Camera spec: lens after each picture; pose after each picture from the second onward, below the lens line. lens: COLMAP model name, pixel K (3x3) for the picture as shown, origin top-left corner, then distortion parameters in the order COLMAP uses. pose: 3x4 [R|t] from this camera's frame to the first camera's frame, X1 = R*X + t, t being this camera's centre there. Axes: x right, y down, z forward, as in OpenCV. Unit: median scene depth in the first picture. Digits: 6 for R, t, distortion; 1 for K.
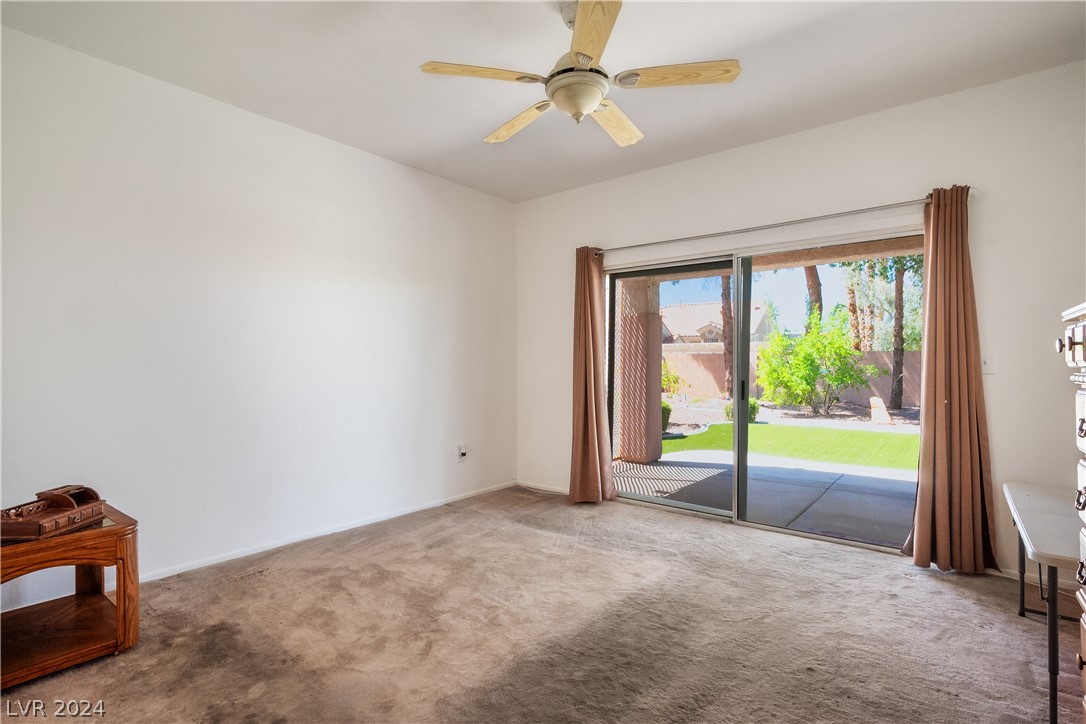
lens RADIAL K [[548.6, 0, 537.9], [0, 548.6, 375.9], [0, 0, 1]] dist [-0.002054, 0.000637]
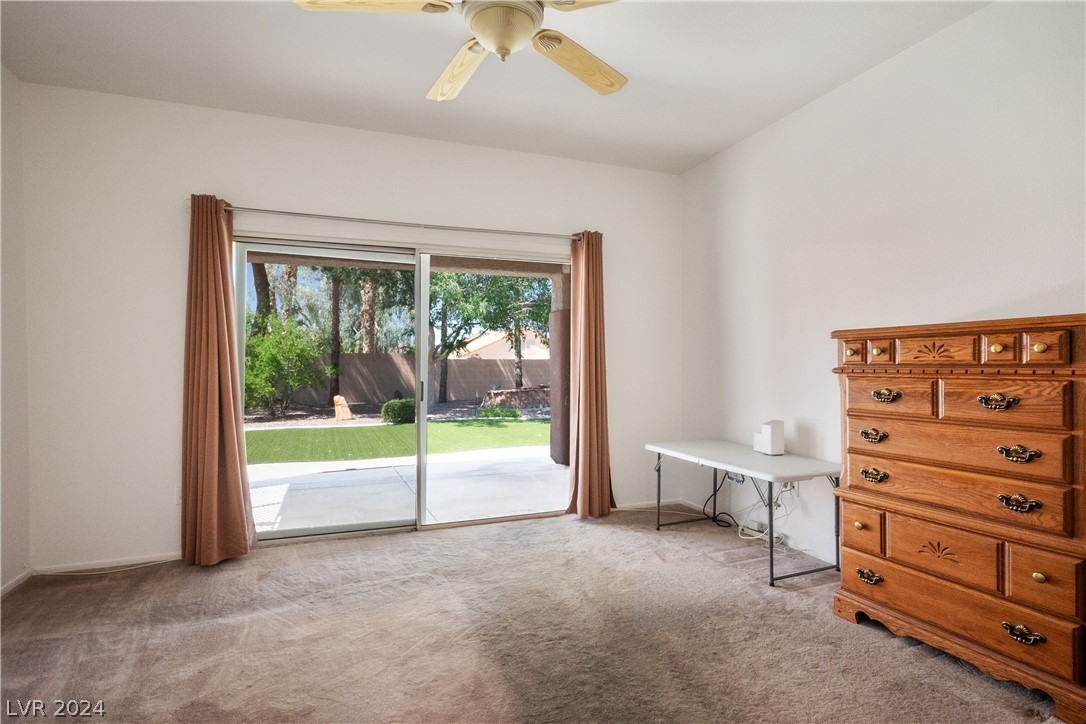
lens RADIAL K [[548.6, 0, 537.9], [0, 548.6, 375.9], [0, 0, 1]] dist [-0.002054, 0.000637]
pose [[0.489460, -0.018153, 0.871837, -0.409101], [0.021957, 0.999723, 0.008488, -0.004140], [-0.871749, 0.014988, 0.489723, 0.382515]]
